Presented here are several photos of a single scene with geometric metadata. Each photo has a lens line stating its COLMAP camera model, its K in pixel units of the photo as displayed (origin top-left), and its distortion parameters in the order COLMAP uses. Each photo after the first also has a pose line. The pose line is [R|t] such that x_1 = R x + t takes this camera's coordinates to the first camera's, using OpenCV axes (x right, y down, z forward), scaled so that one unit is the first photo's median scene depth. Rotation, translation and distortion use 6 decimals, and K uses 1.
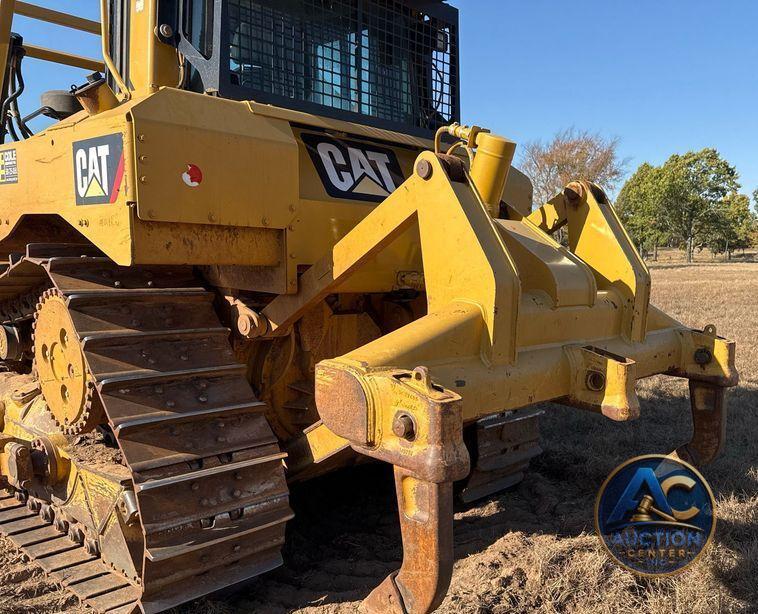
lens RADIAL K [[668.6, 0, 483.7], [0, 668.6, 372.4], [0, 0, 1]] dist [0.092923, -0.125819]
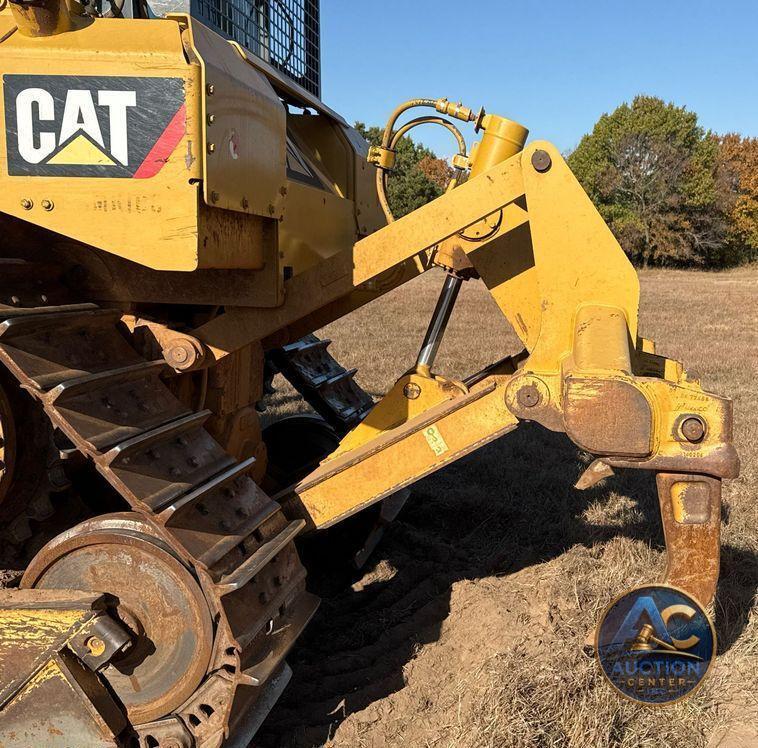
lens RADIAL K [[993.1, 0, 379.2], [0, 993.1, 419.7], [0, 0, 1]] dist [-0.002407, -0.033713]
pose [[0.780687, -0.096963, 0.617354, -0.896624], [0.099359, 0.994582, 0.030565, -0.015892], [-0.616973, 0.037478, 0.786092, 0.082033]]
